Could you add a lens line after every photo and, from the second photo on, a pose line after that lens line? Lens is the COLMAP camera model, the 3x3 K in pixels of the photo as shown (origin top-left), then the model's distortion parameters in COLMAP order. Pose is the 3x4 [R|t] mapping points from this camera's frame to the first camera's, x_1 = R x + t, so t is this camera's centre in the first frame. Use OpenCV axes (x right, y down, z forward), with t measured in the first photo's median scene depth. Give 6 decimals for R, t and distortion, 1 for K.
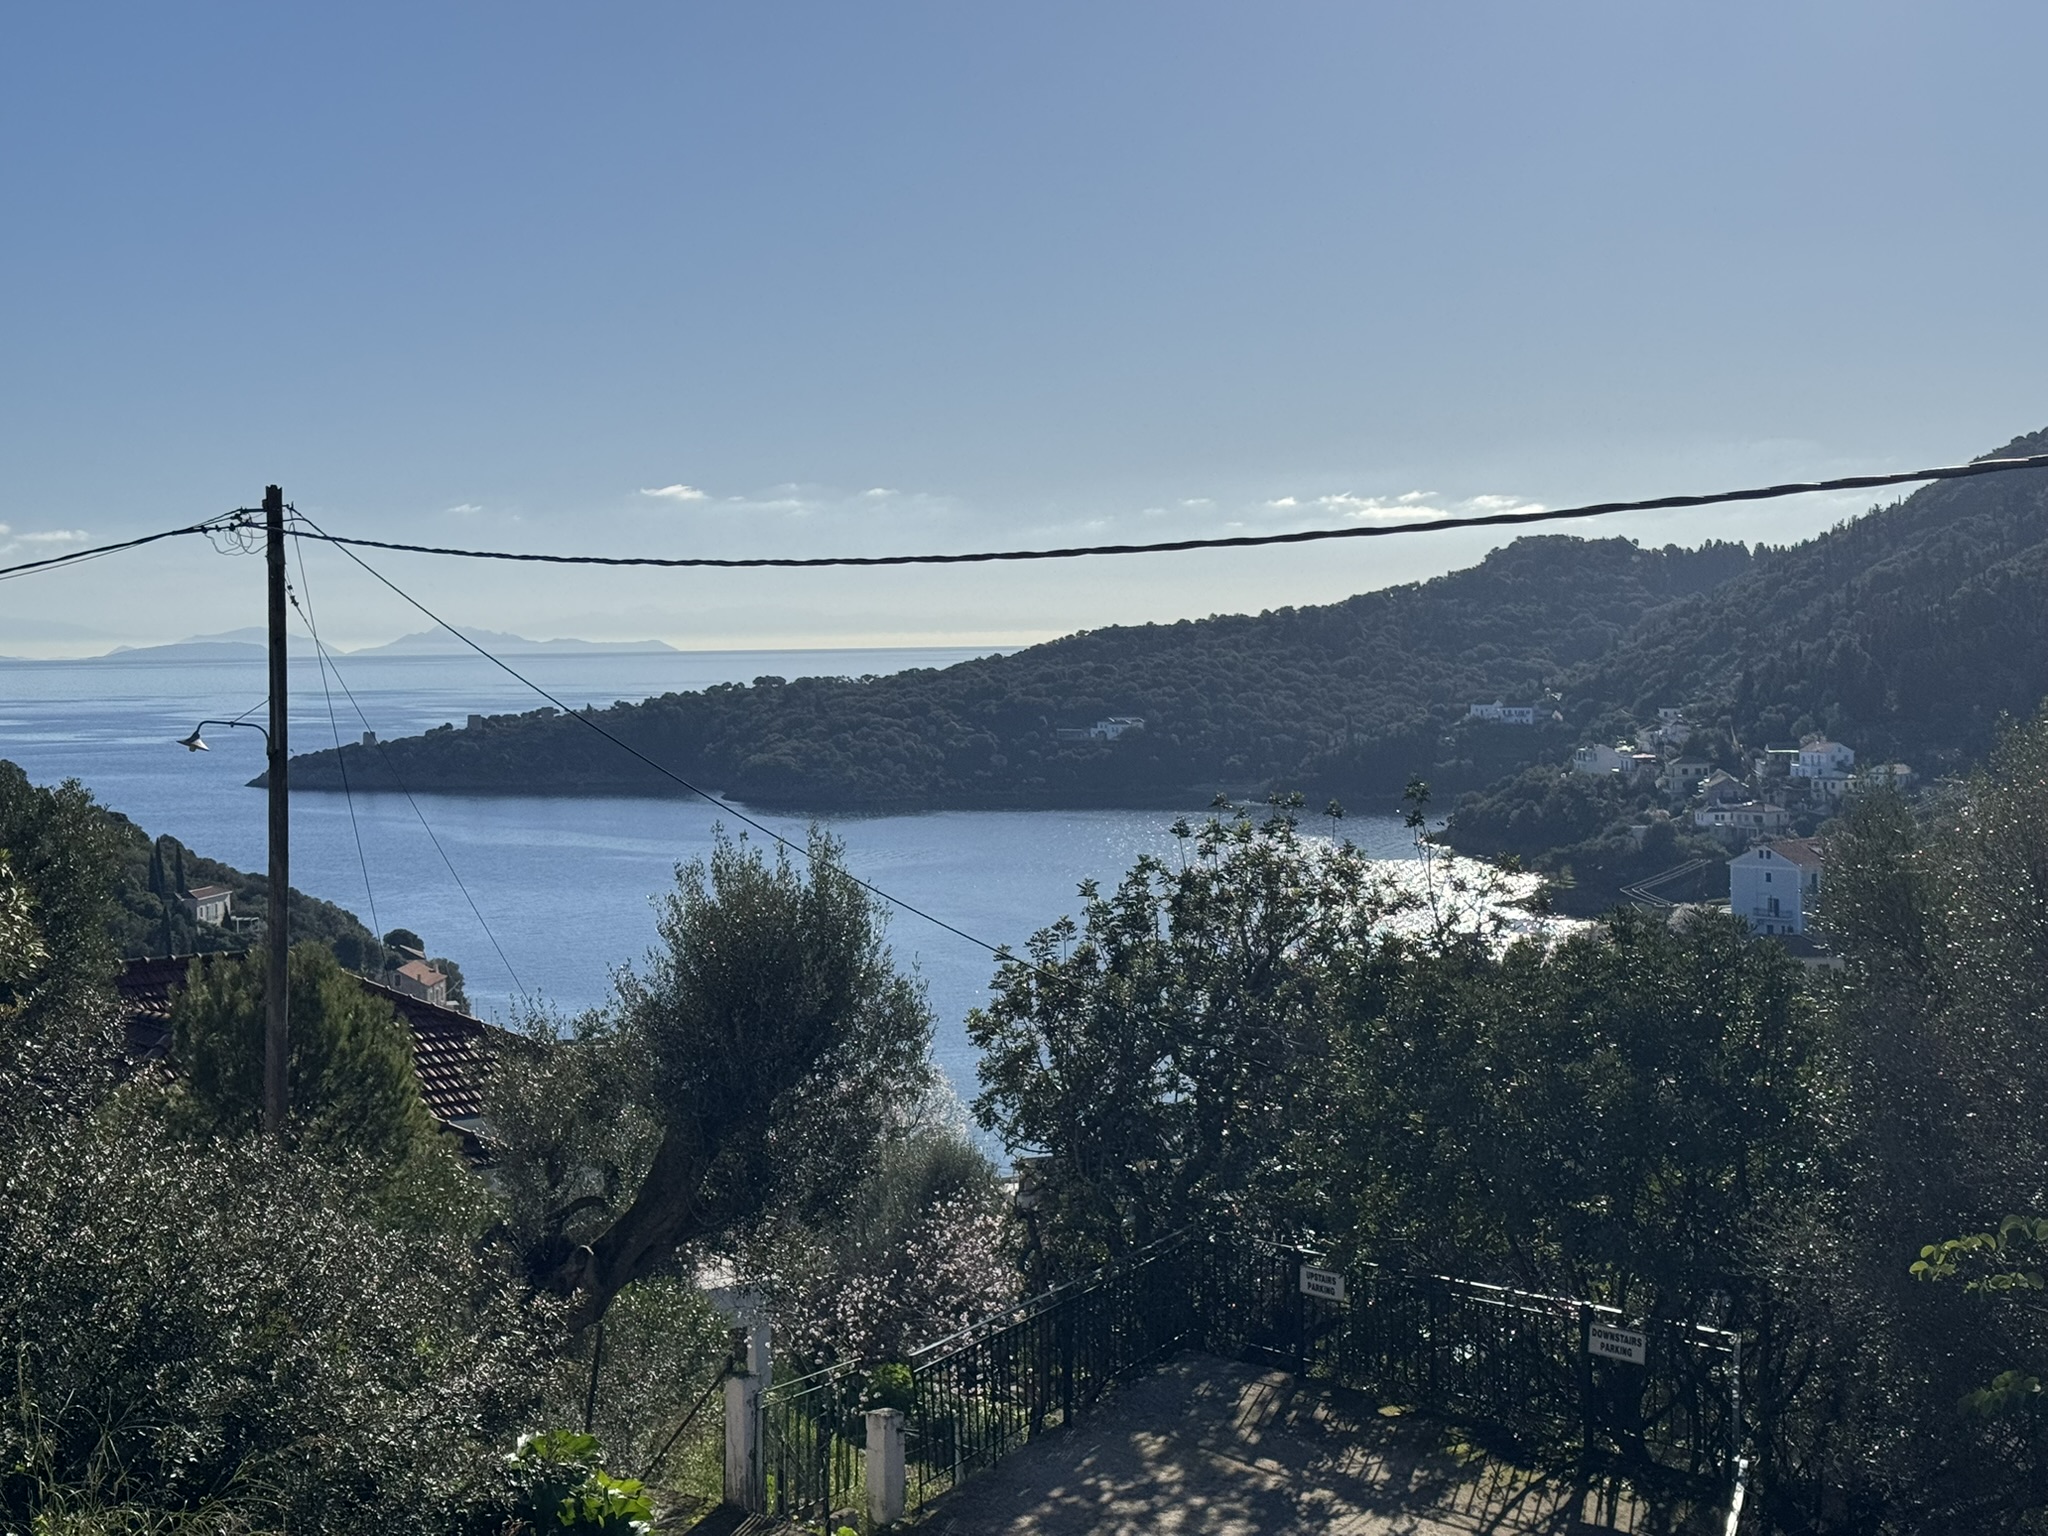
lens RADIAL K [[2912.3, 0, 1013.7], [0, 2912.3, 765.5], [0, 0, 1]] dist [0.141957, -0.085470]
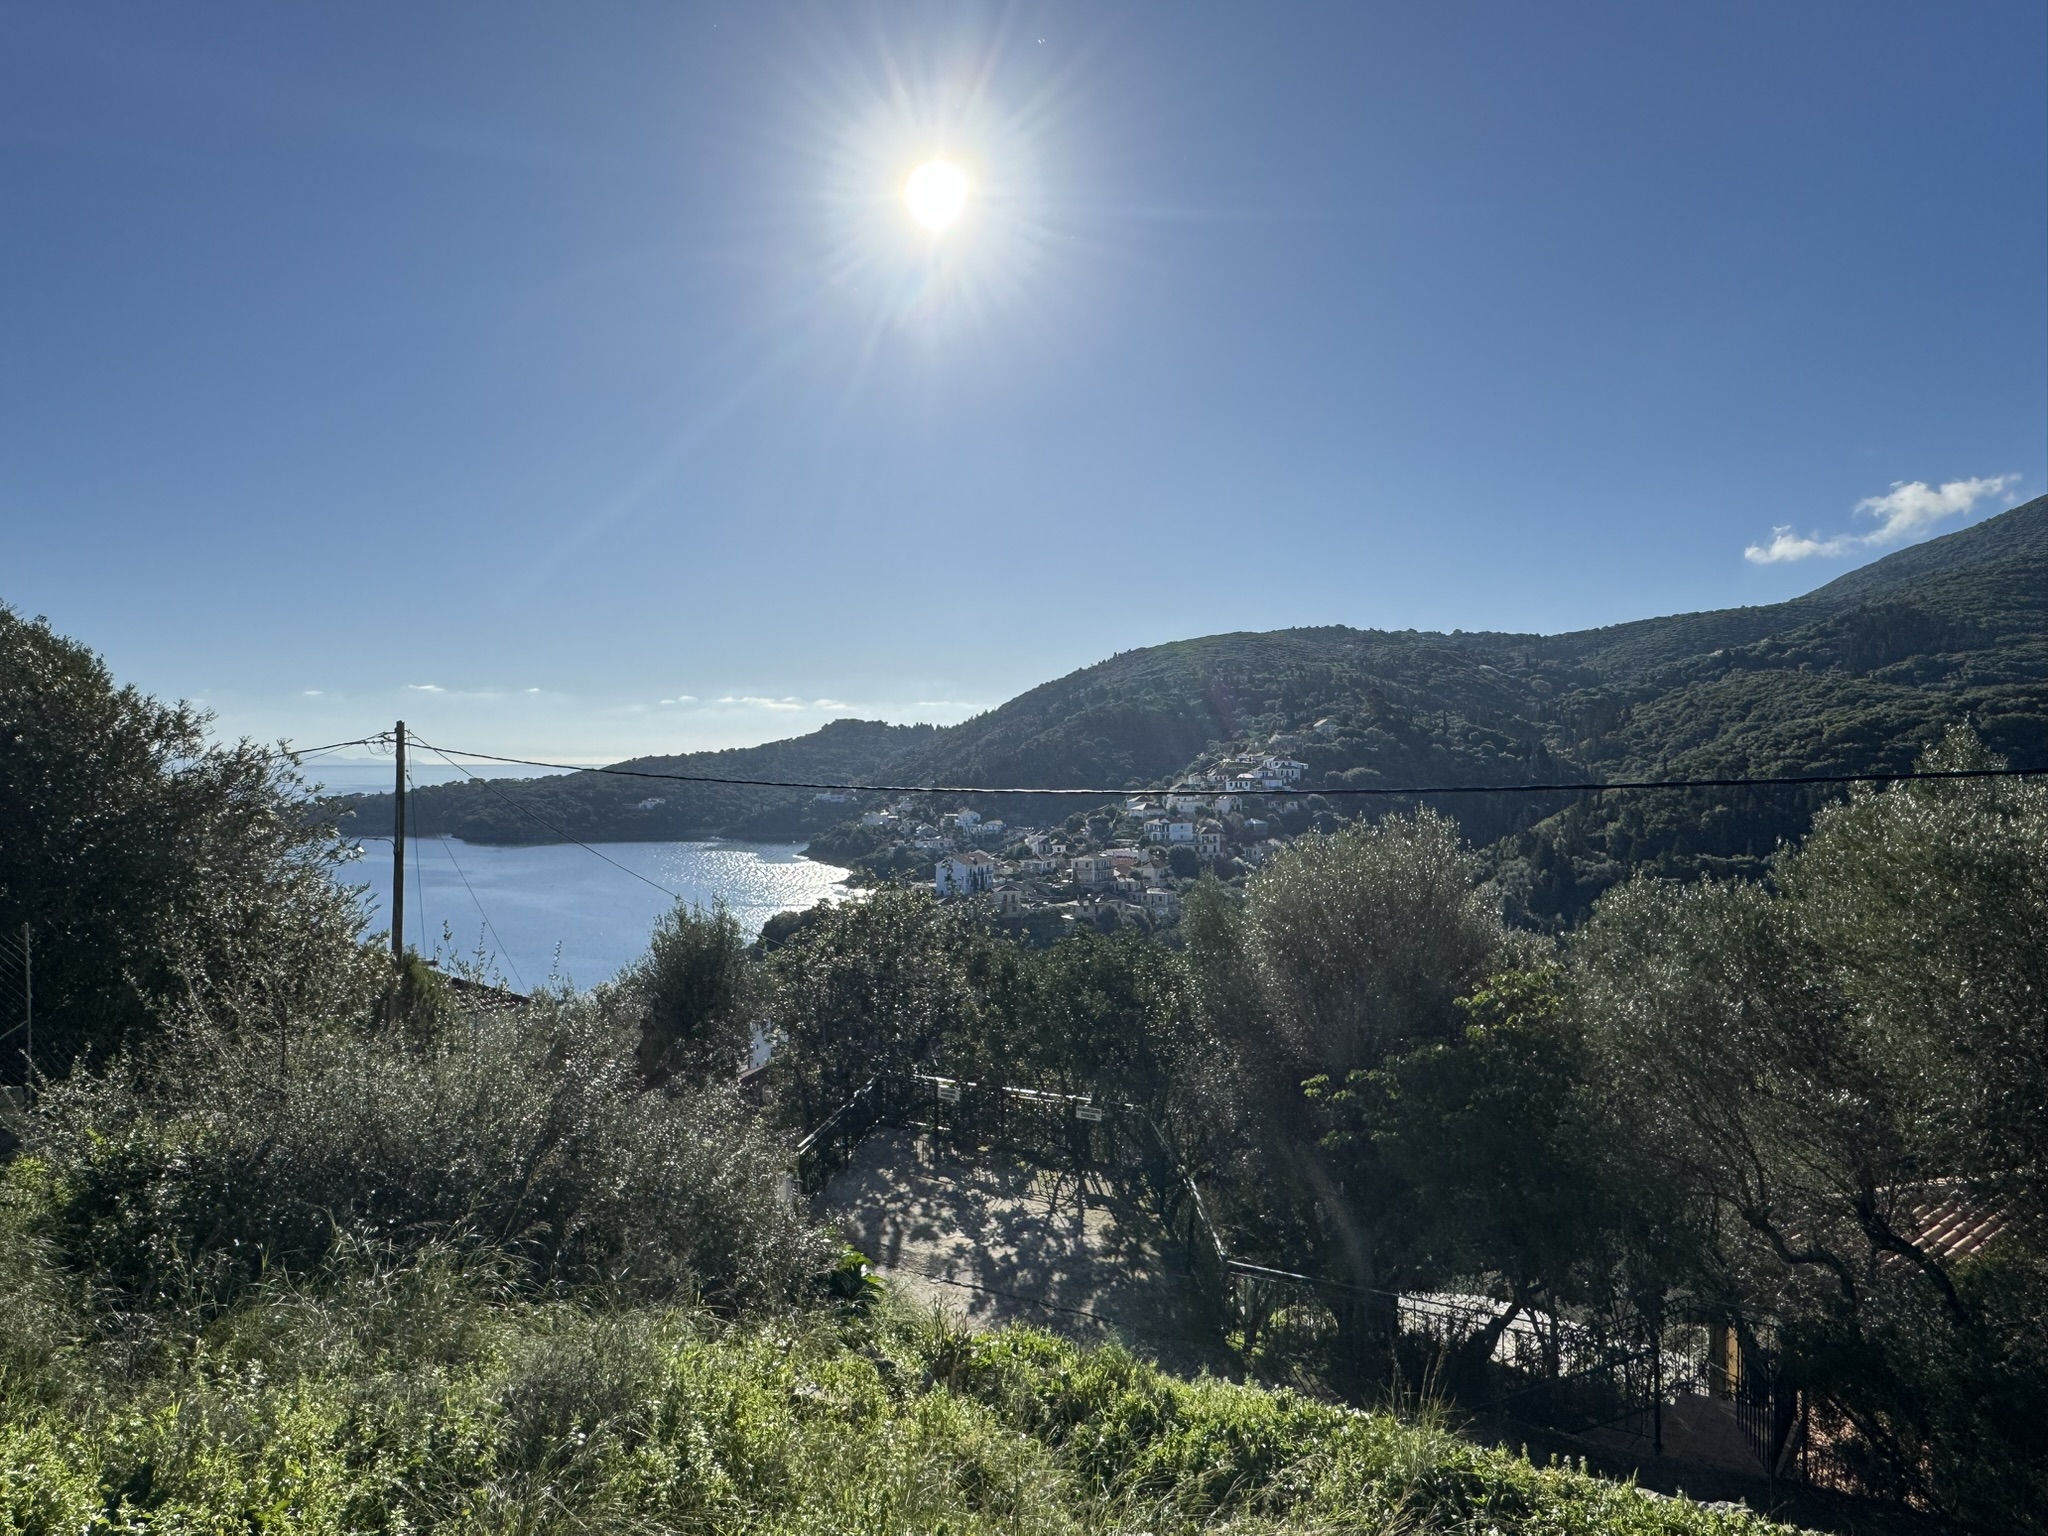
lens RADIAL K [[1302.5, 0, 1026.1], [0, 1302.5, 771.0], [0, 0, 1]] dist [-0.004457, 0.001365]
pose [[0.949744, 0.009998, 0.312869, -0.136948], [0.001702, 0.999310, -0.037101, -0.029966], [-0.313025, 0.035769, 0.949071, 0.020519]]
